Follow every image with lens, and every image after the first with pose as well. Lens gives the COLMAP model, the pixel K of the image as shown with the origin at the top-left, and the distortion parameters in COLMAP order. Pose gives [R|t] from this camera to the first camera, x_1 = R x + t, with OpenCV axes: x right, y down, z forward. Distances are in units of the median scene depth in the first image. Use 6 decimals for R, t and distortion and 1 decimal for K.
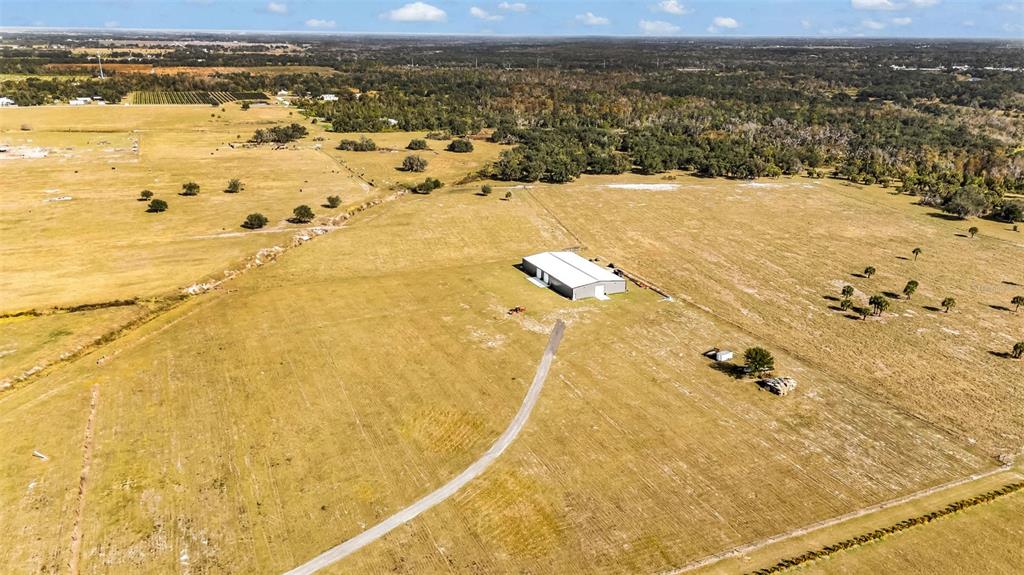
lens RADIAL K [[749.9, 0, 512.0], [0, 749.9, 287.5], [0, 0, 1]] dist [0.073697, -0.067903]
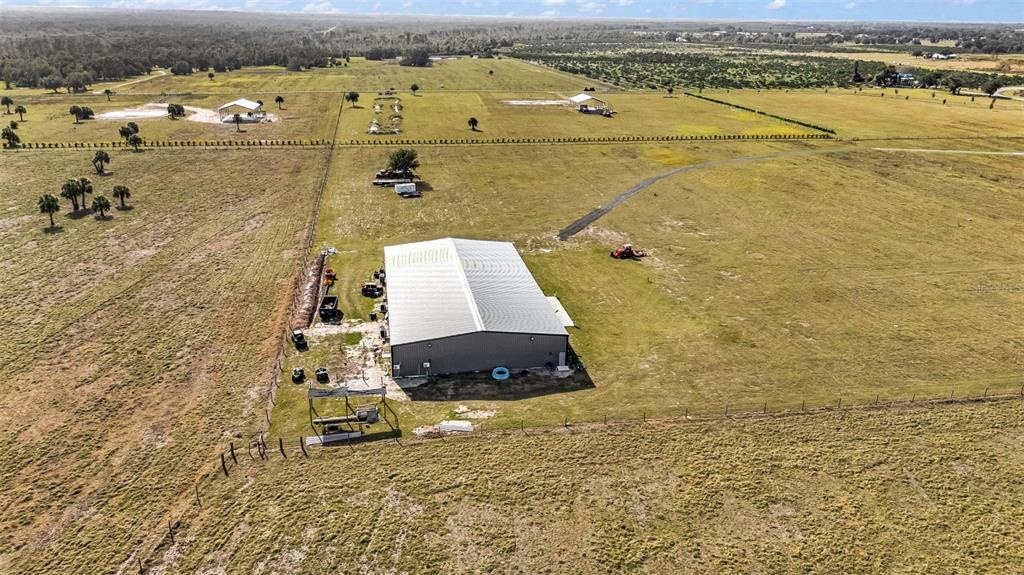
lens RADIAL K [[749.9, 0, 512.0], [0, 749.9, 287.5], [0, 0, 1]] dist [0.073697, -0.067903]
pose [[-0.968148, -0.108277, 0.225756, -0.024416], [0.056143, 0.784817, 0.617180, -0.190579], [-0.244004, 0.610196, -0.753740, 0.931719]]
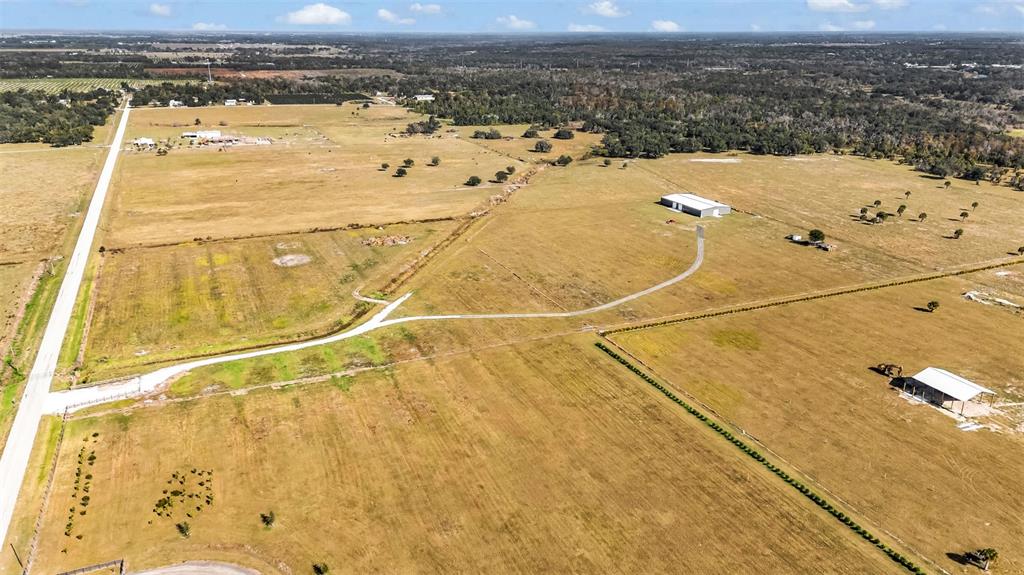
lens RADIAL K [[749.9, 0, 512.0], [0, 749.9, 287.5], [0, 0, 1]] dist [0.073697, -0.067903]
pose [[0.999847, -0.001844, -0.017378, -0.212332], [0.001907, 0.999992, 0.003615, 0.112722], [0.017371, -0.003647, 0.999842, -0.480236]]
